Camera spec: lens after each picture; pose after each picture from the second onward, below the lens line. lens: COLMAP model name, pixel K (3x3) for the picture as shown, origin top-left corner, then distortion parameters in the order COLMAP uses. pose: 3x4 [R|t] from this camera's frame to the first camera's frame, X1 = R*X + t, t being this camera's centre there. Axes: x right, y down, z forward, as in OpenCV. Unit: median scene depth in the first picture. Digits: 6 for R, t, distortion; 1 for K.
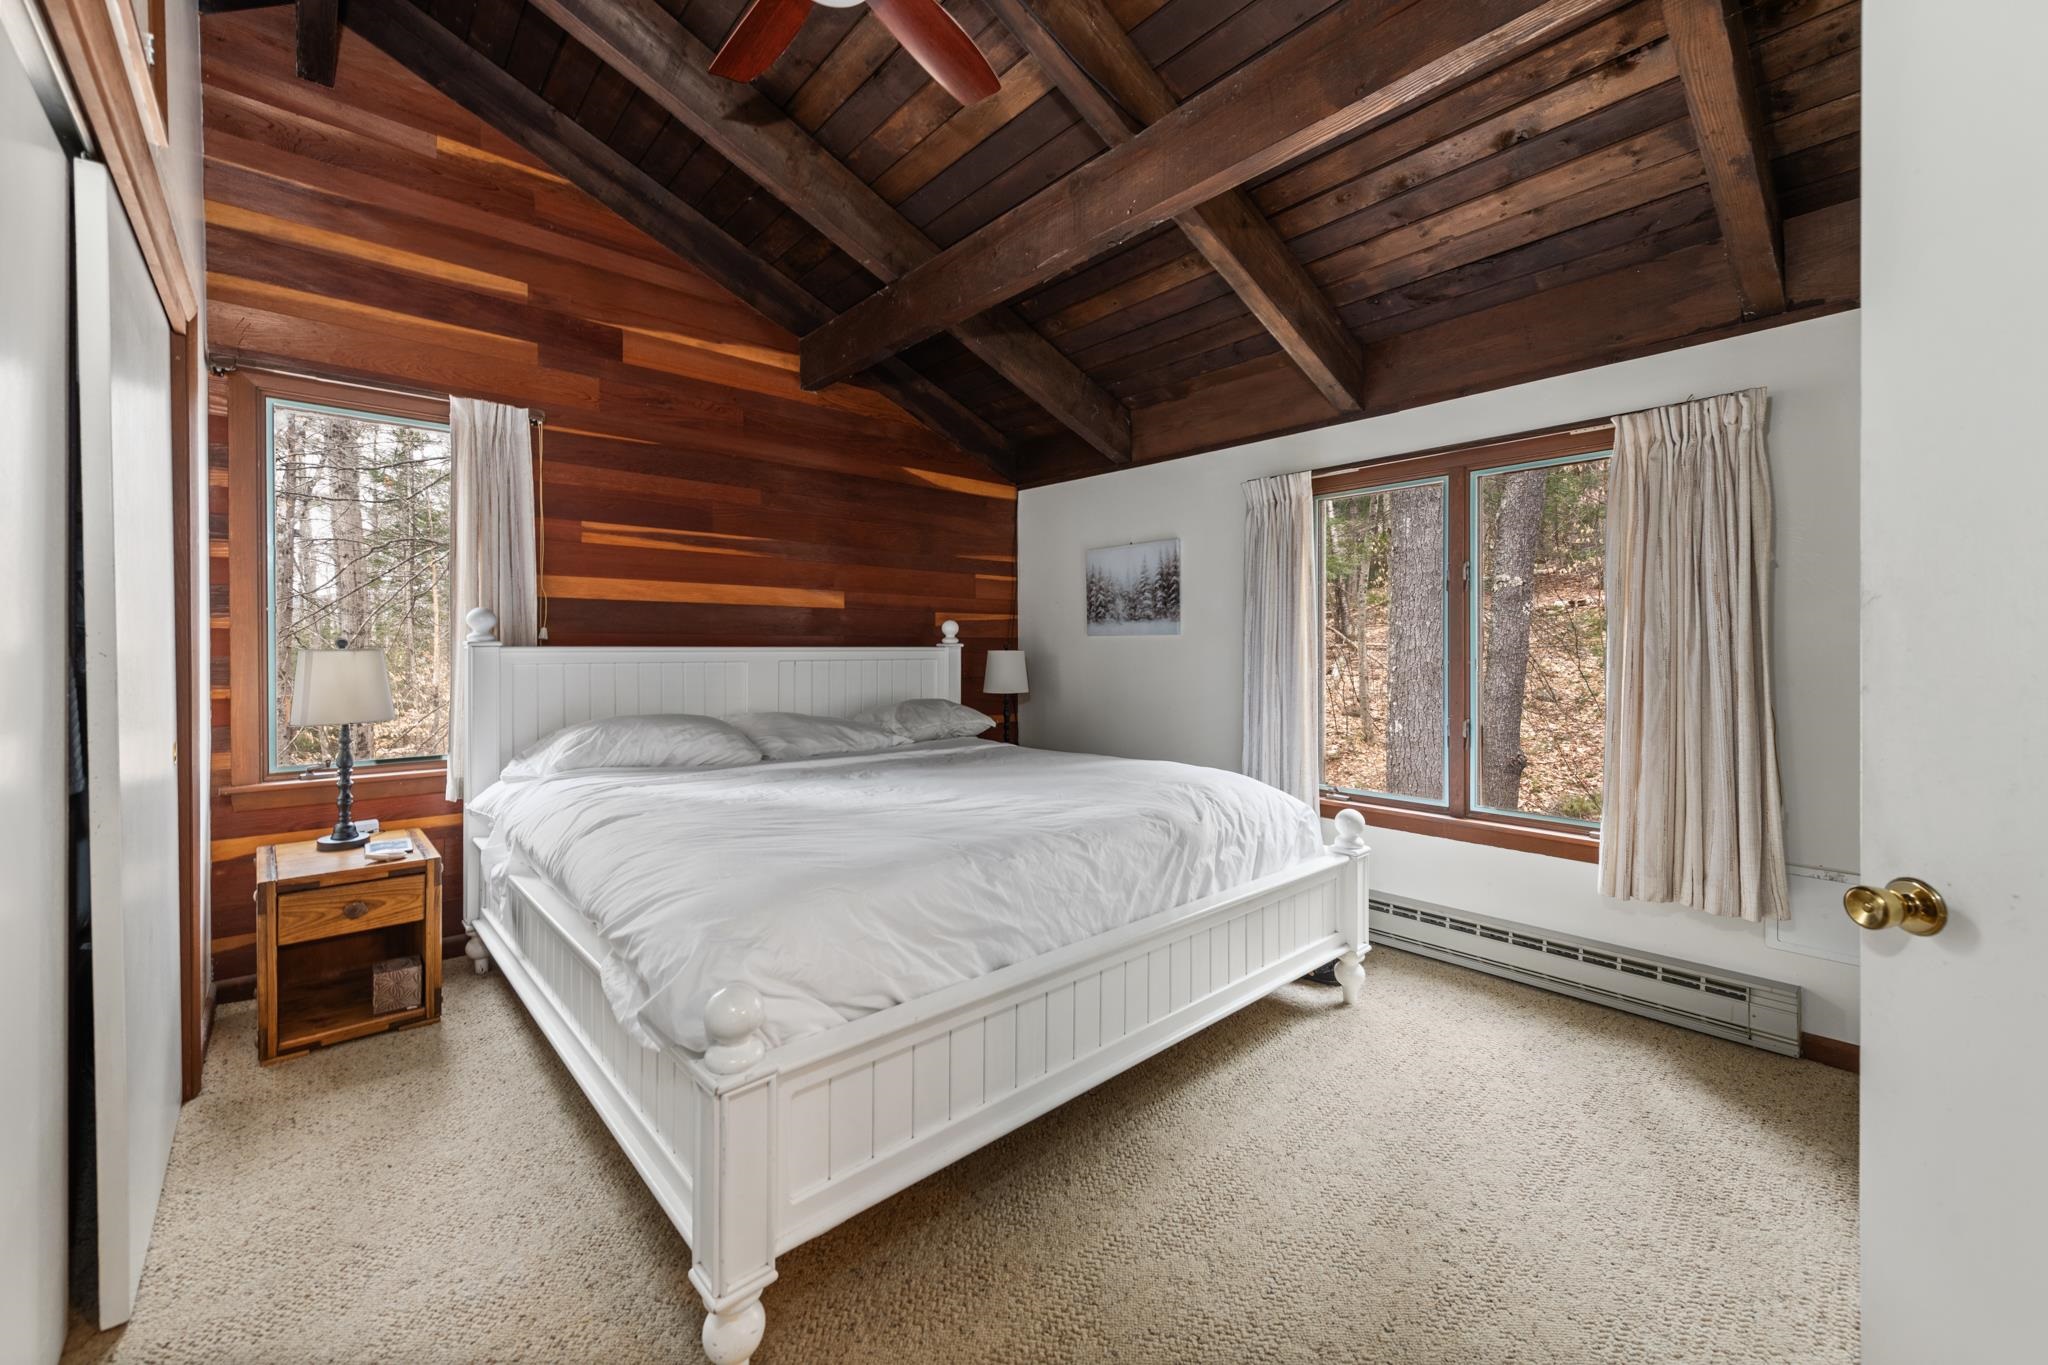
lens RADIAL K [[800.7, 0, 1044.6], [0, 800.7, 651.6], [0, 0, 1]] dist [0.014331, -0.004130]
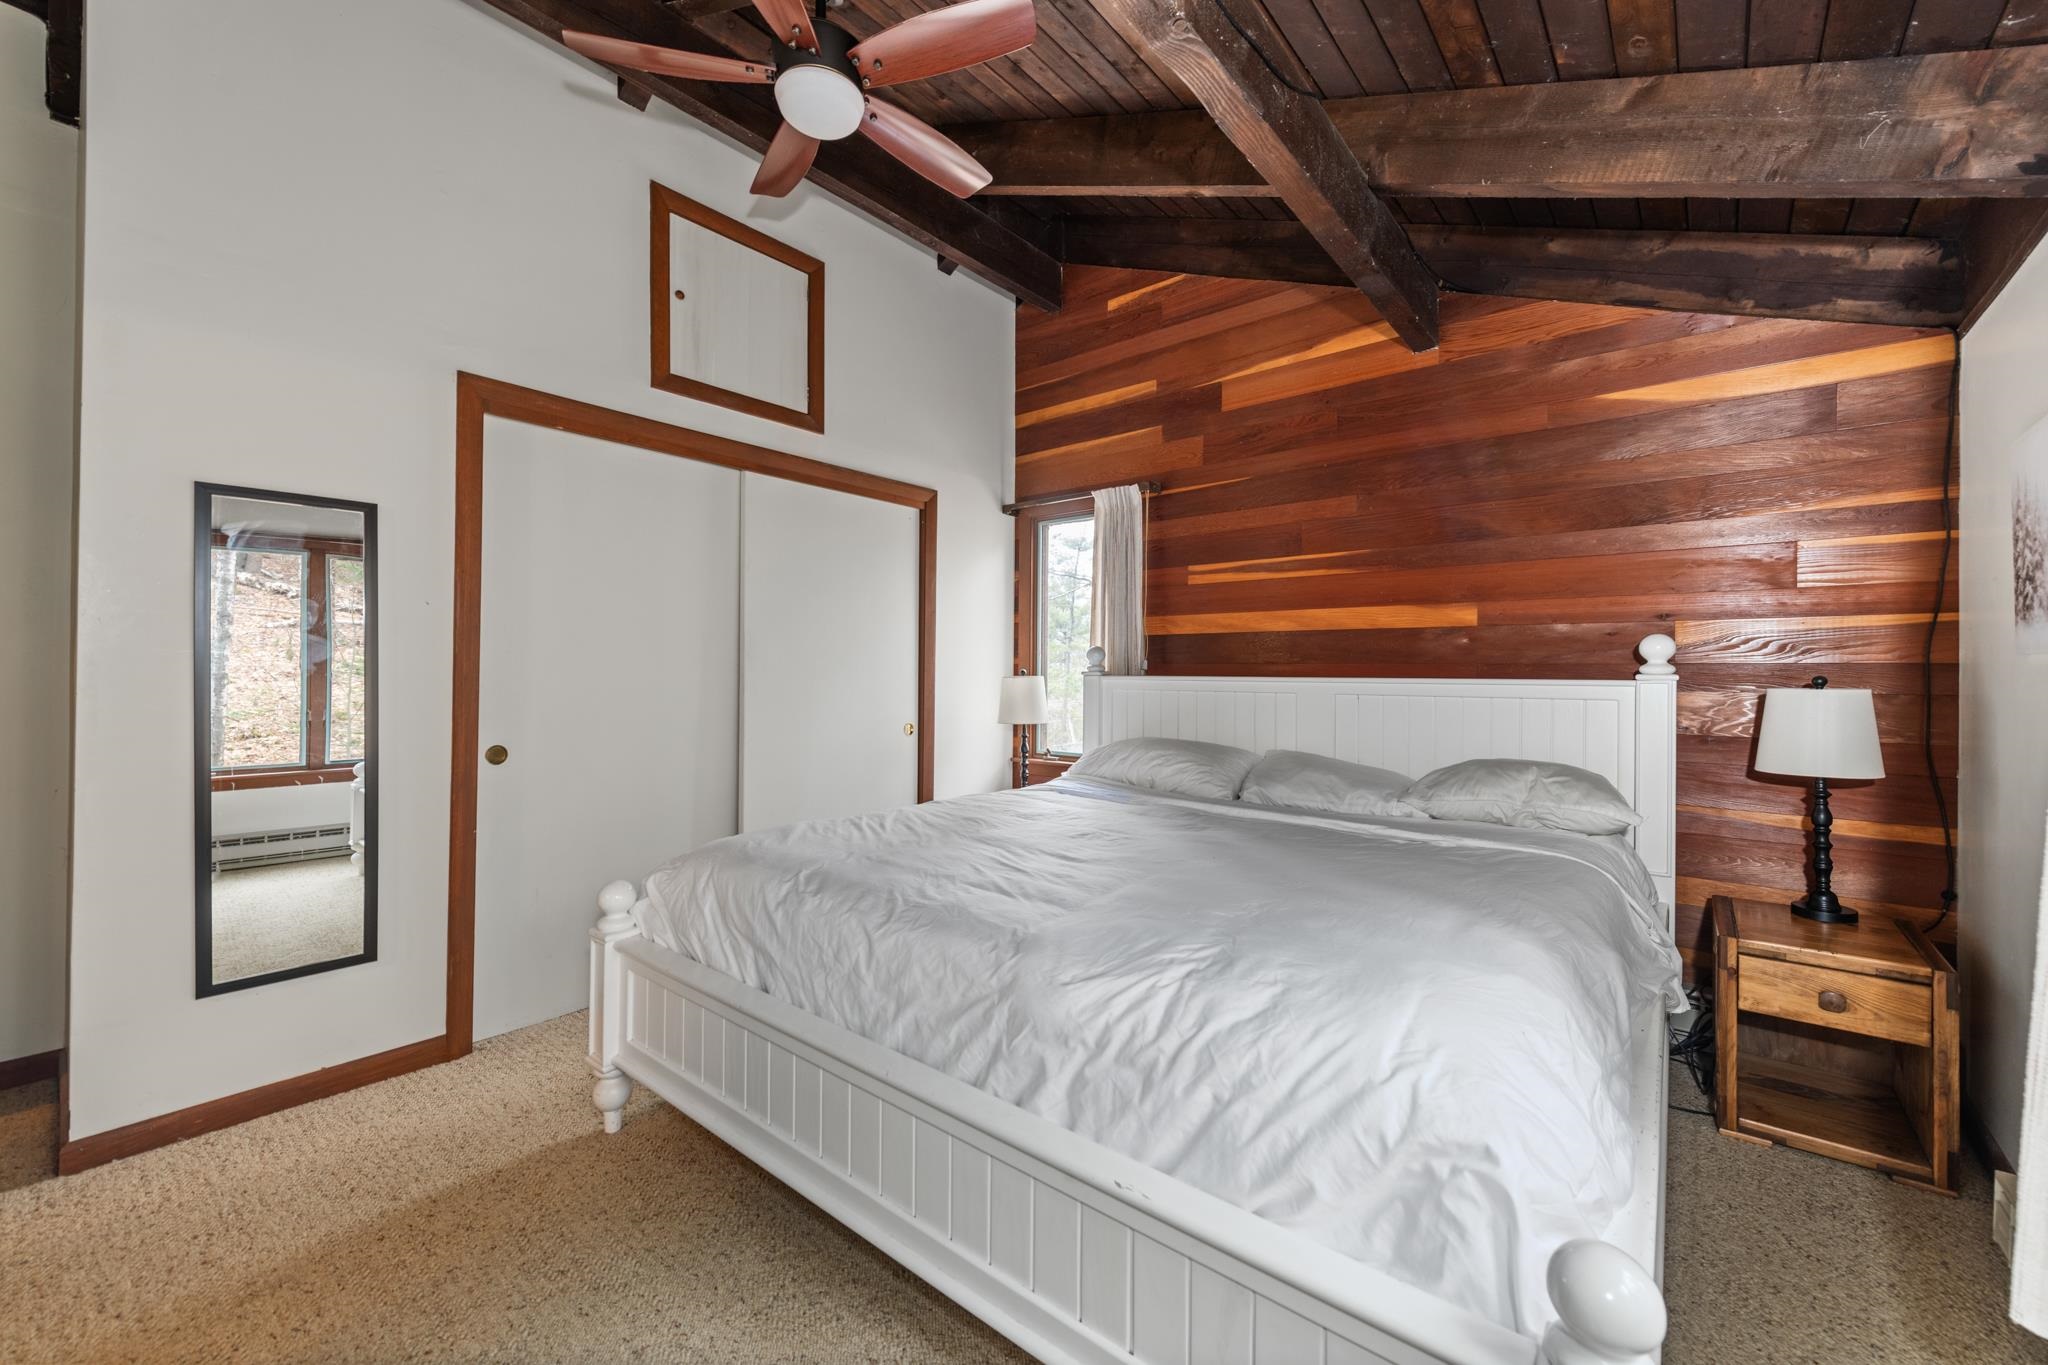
lens RADIAL K [[800.7, 0, 1014.5], [0, 800.7, 674.8], [0, 0, 1]] dist [0.014331, -0.004130]
pose [[0.133560, 0.003798, -0.991033, 0.533026], [-0.009977, 0.999947, 0.002488, -0.008633], [0.990991, 0.009555, 0.133591, 0.621974]]
